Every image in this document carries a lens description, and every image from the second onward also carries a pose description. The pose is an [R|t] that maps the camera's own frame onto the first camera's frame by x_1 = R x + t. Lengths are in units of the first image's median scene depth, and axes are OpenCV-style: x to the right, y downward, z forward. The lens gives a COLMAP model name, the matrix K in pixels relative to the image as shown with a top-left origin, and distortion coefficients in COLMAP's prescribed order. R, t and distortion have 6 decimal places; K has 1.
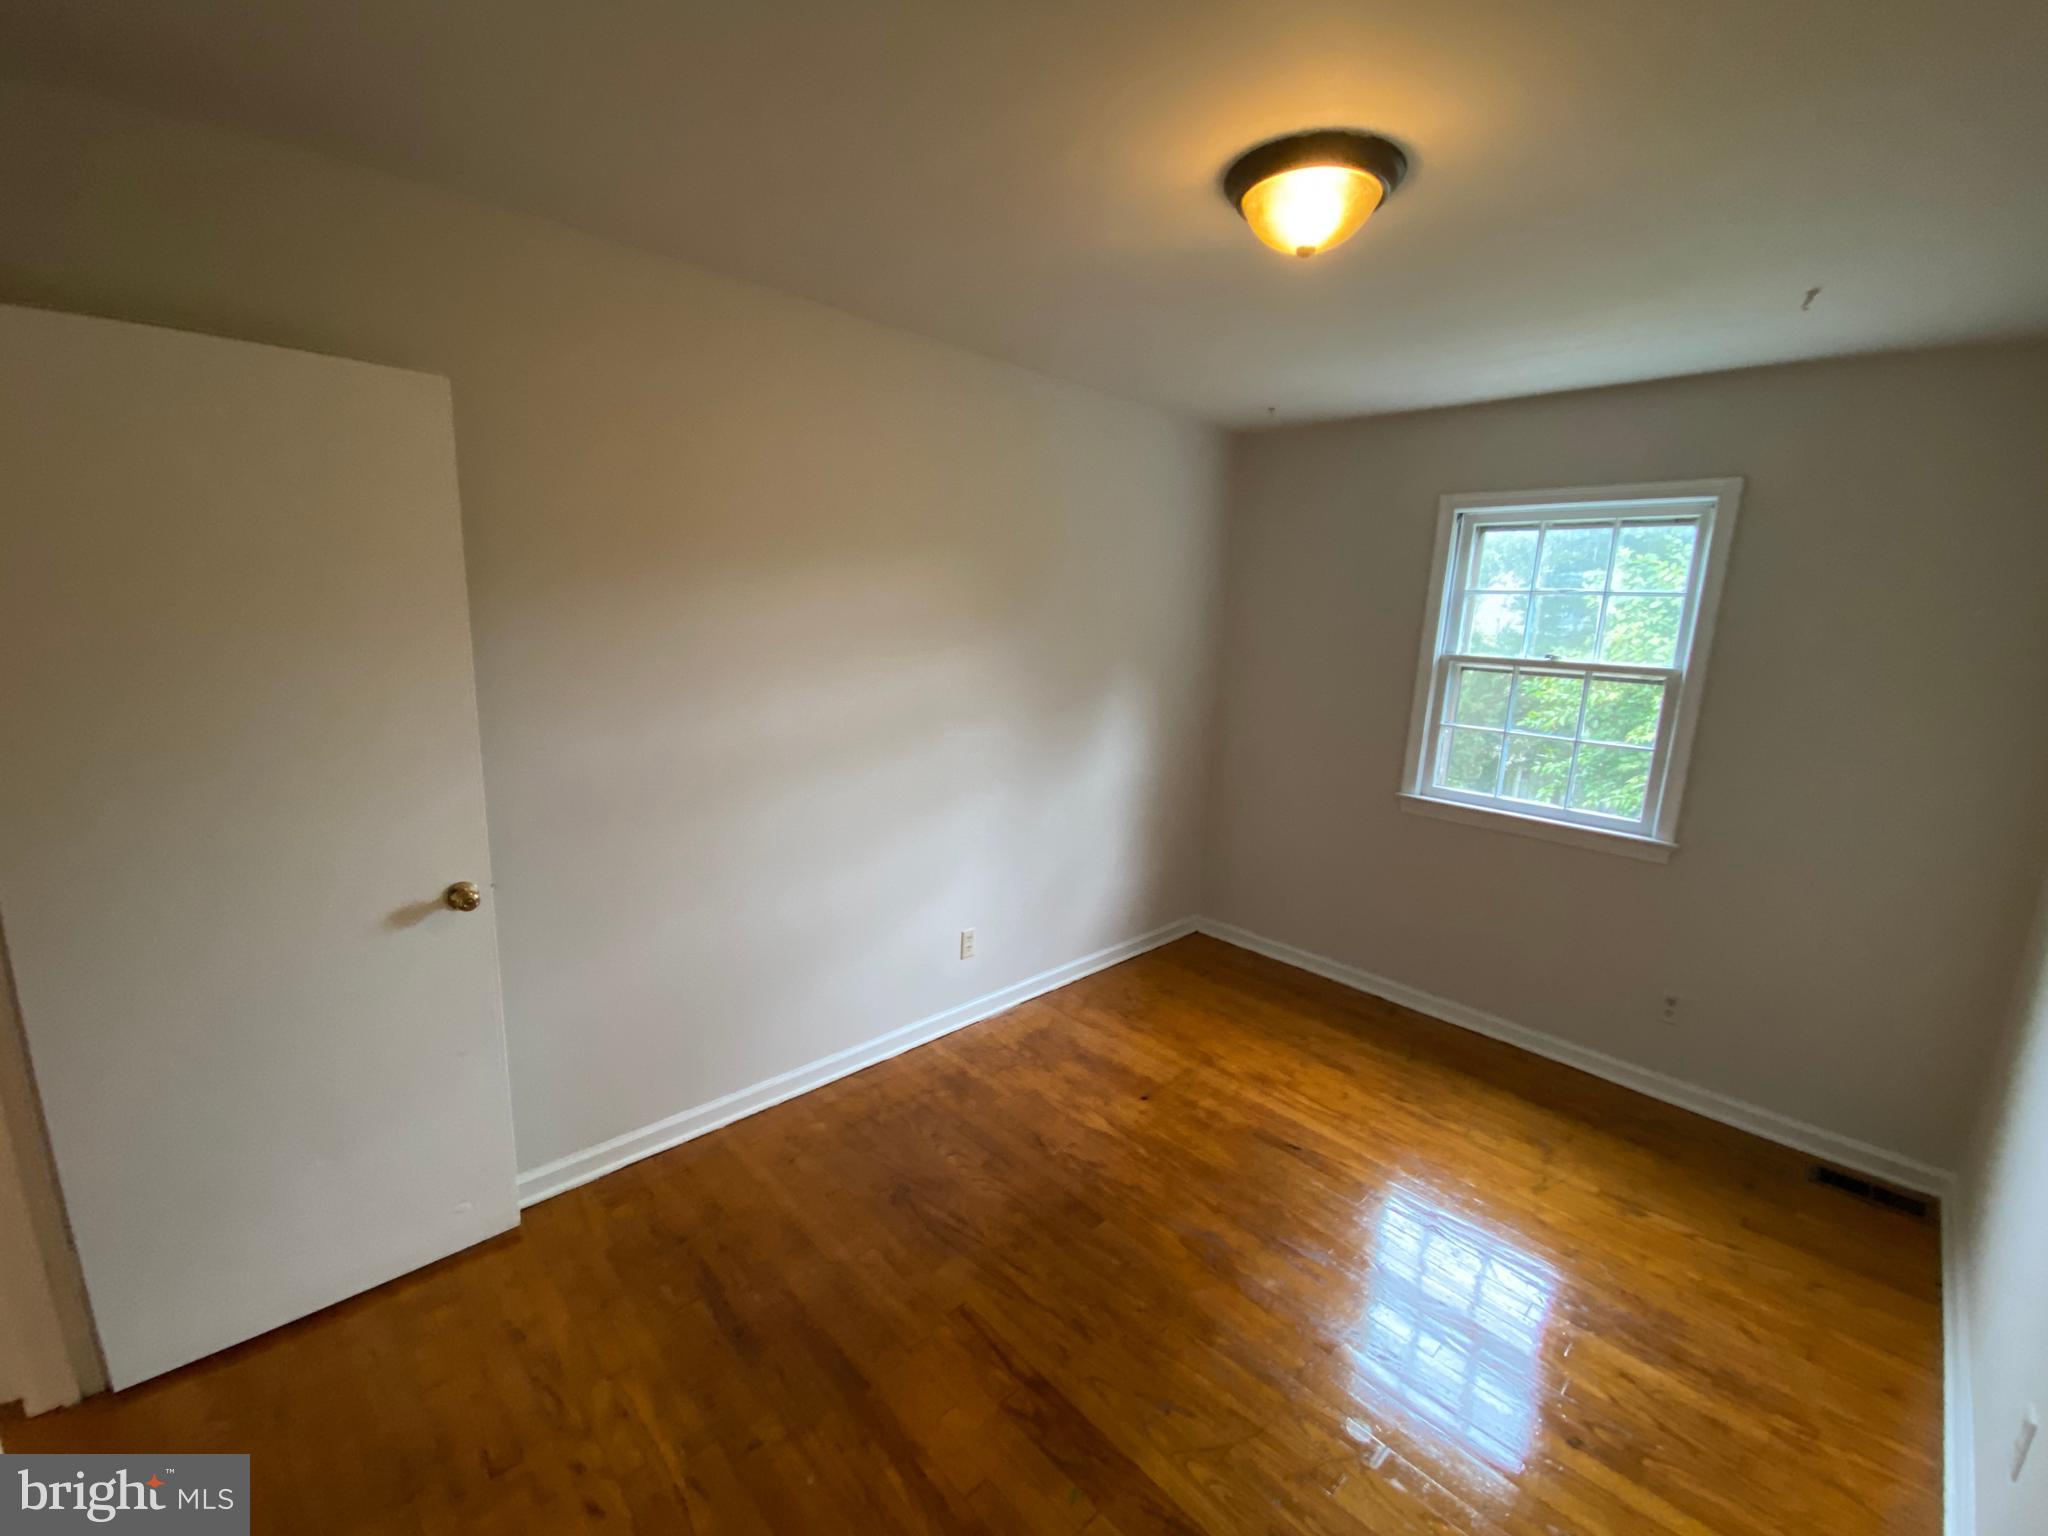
lens RADIAL K [[842.1, 0, 1021.4], [0, 842.1, 770.3], [0, 0, 1]] dist [0.000125, -0.001119]
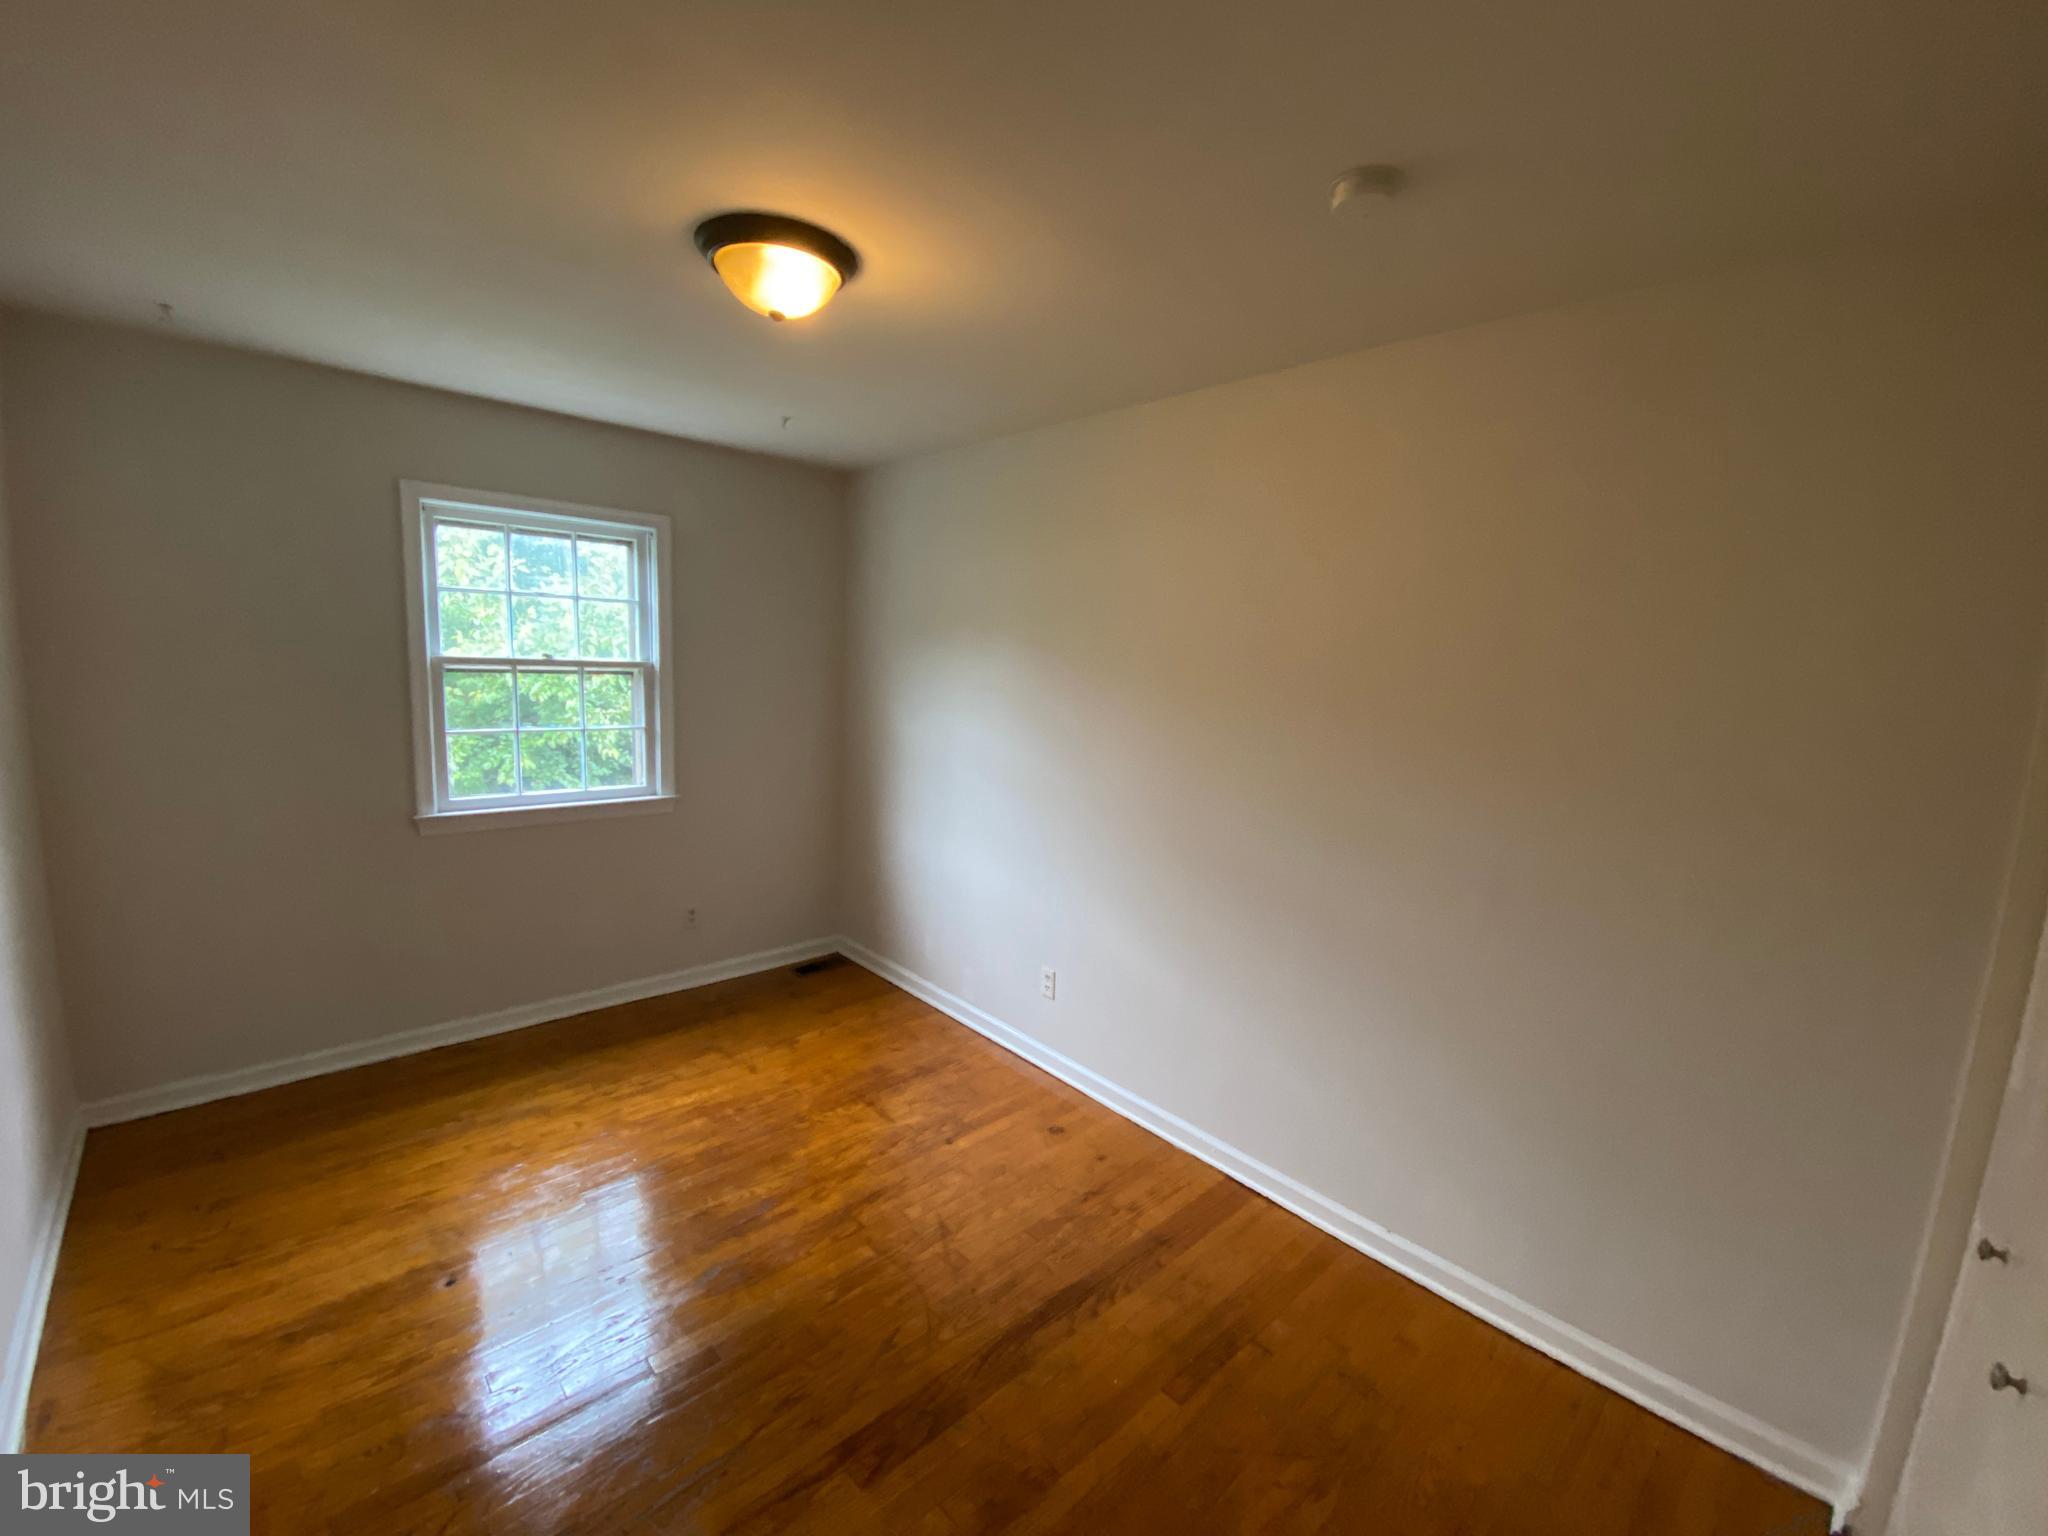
lens RADIAL K [[842.1, 0, 1021.6], [0, 842.1, 773.4], [0, 0, 1]] dist [0.000125, -0.001119]
pose [[0.019264, -0.190169, 0.981562, -0.446685], [0.146696, 0.971657, 0.185371, -0.099491], [-0.988994, 0.140420, 0.046615, 0.373467]]
